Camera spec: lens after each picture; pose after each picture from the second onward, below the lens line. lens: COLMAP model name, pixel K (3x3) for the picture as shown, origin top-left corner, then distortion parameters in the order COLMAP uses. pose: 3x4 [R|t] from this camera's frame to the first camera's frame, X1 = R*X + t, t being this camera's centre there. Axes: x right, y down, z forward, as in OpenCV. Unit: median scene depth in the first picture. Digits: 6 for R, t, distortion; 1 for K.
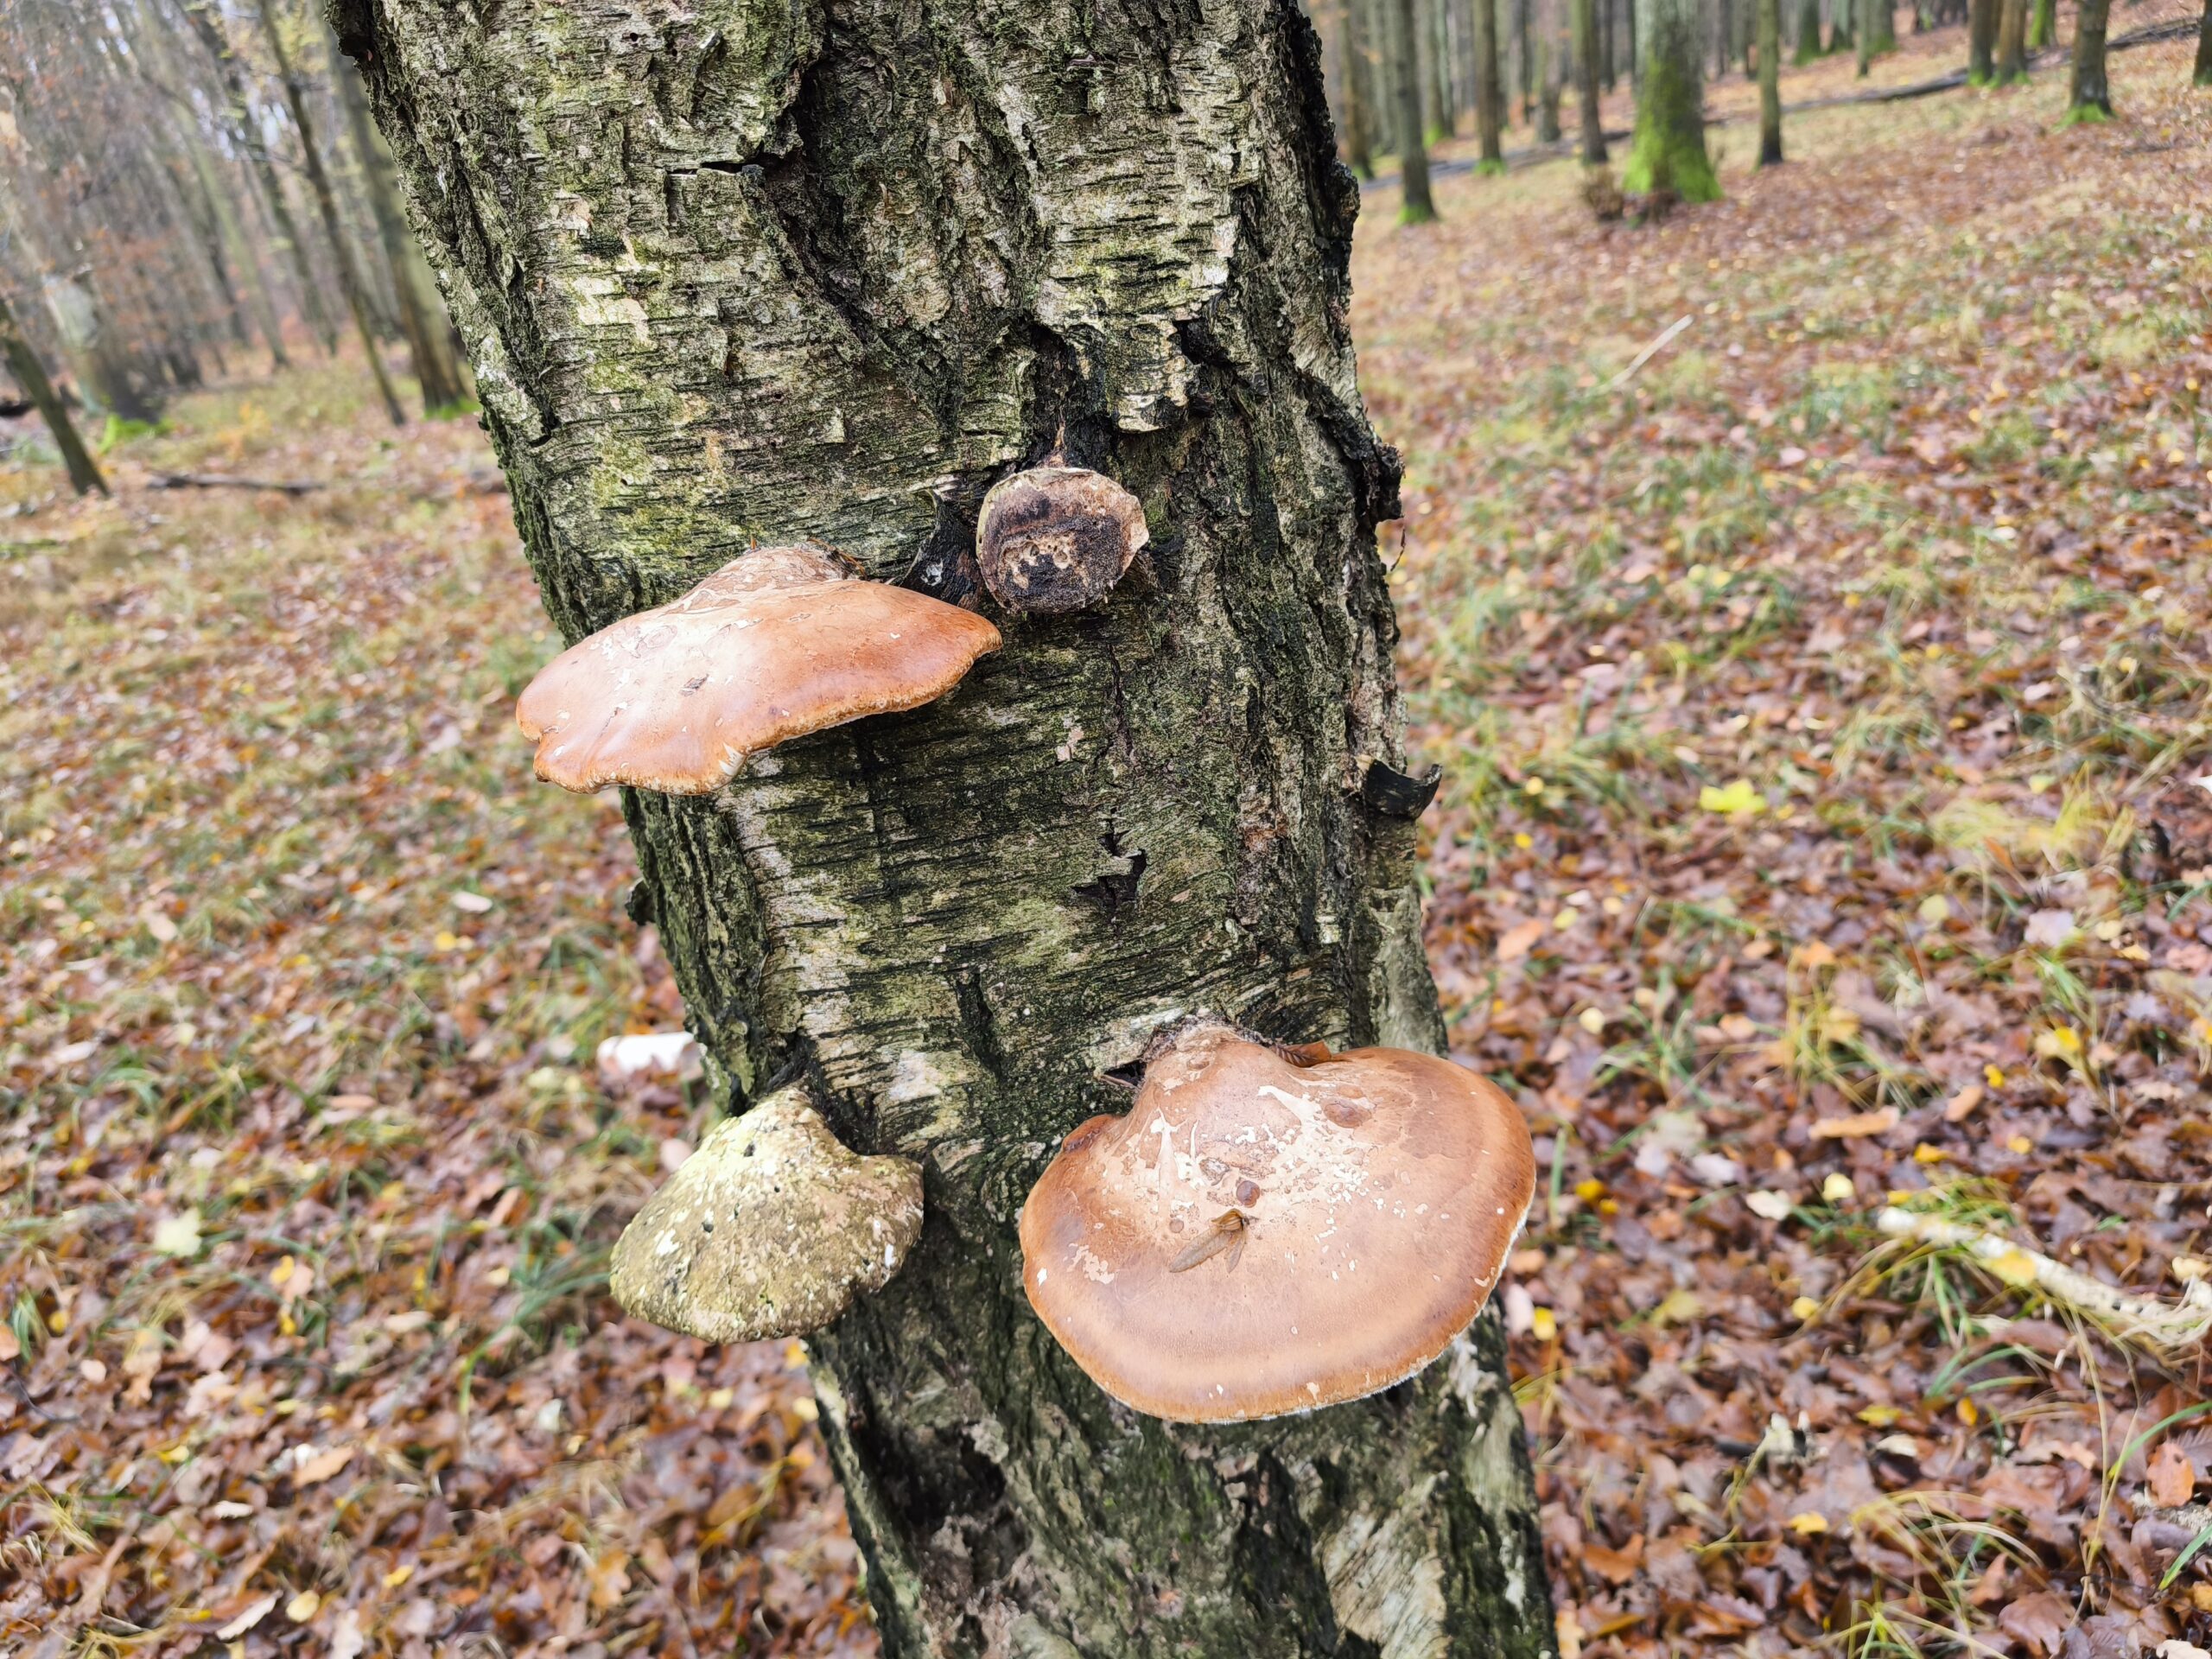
lens RADIAL K [[1513.3, 0, 1106.0], [0, 1513.3, 829.5], [0, 0, 1]] dist [0.051153, -0.001193]
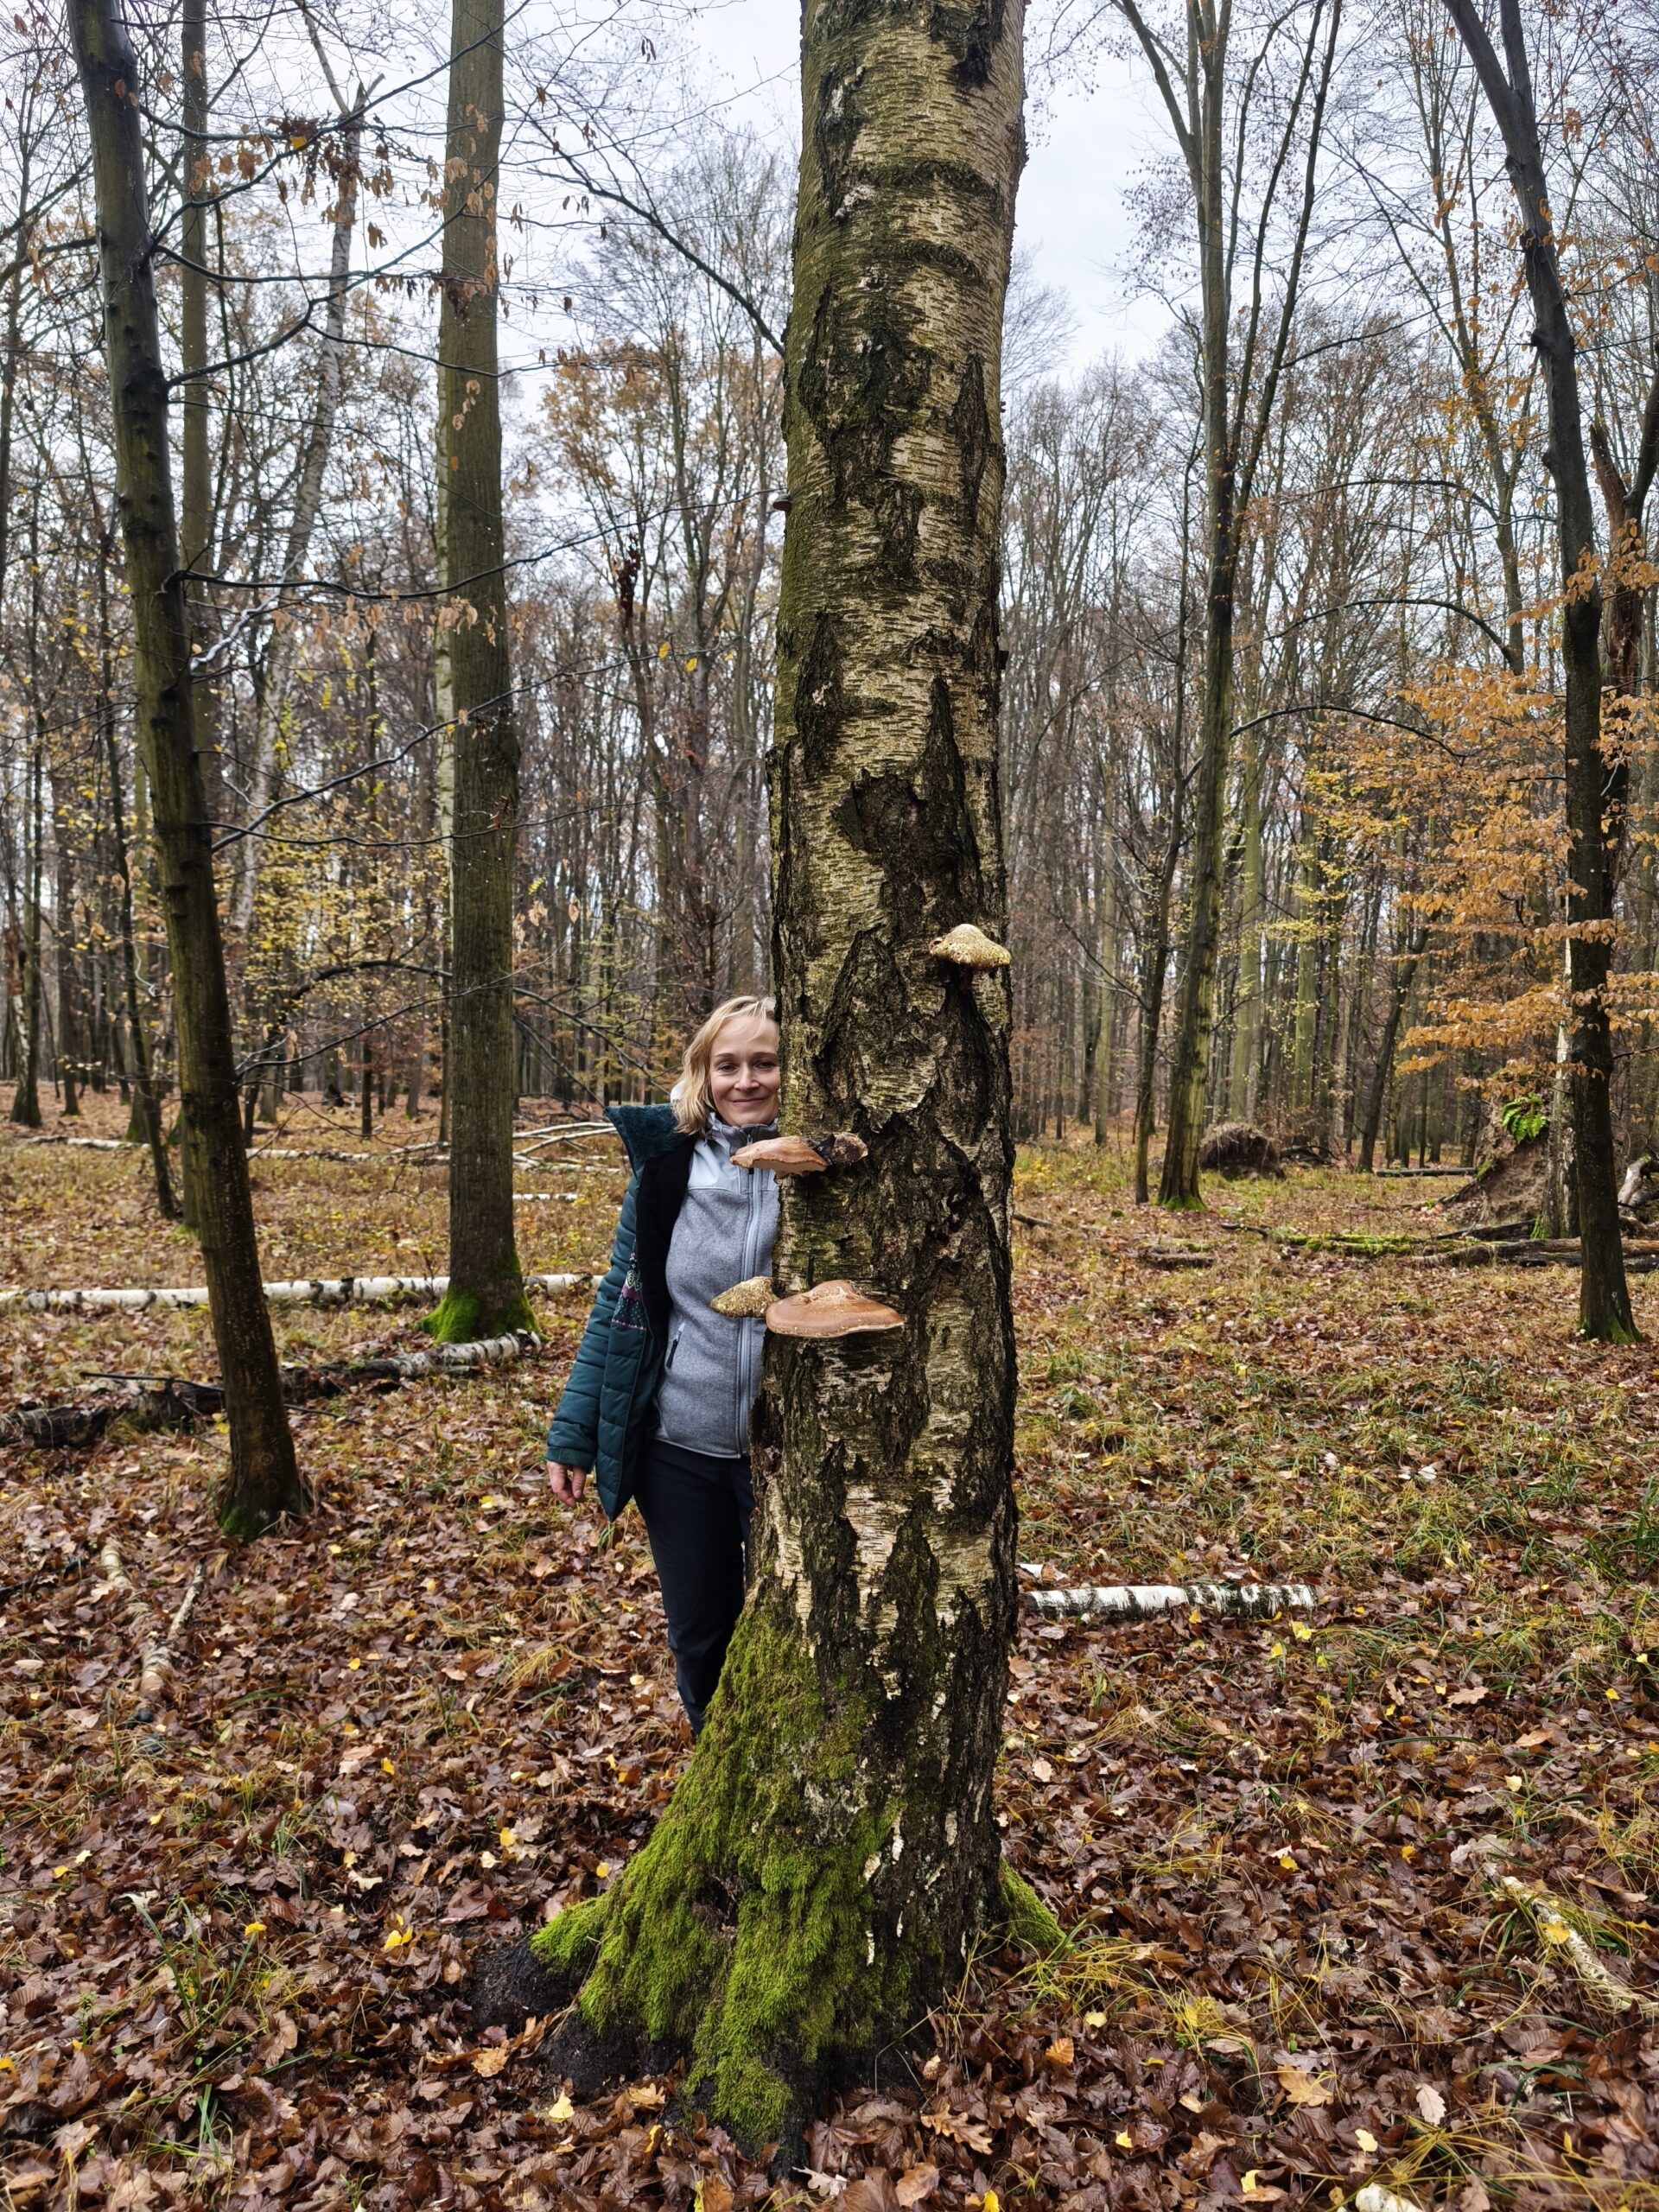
lens RADIAL K [[1513.3, 0, 829.5], [0, 1513.3, 1106.0], [0, 0, 1]] dist [0.051153, -0.001193]
pose [[0.756867, 0.225889, -0.613292, 2.200452], [-0.427534, 0.880871, -0.203178, 0.518729], [0.494335, 0.415982, 0.763277, -2.050405]]
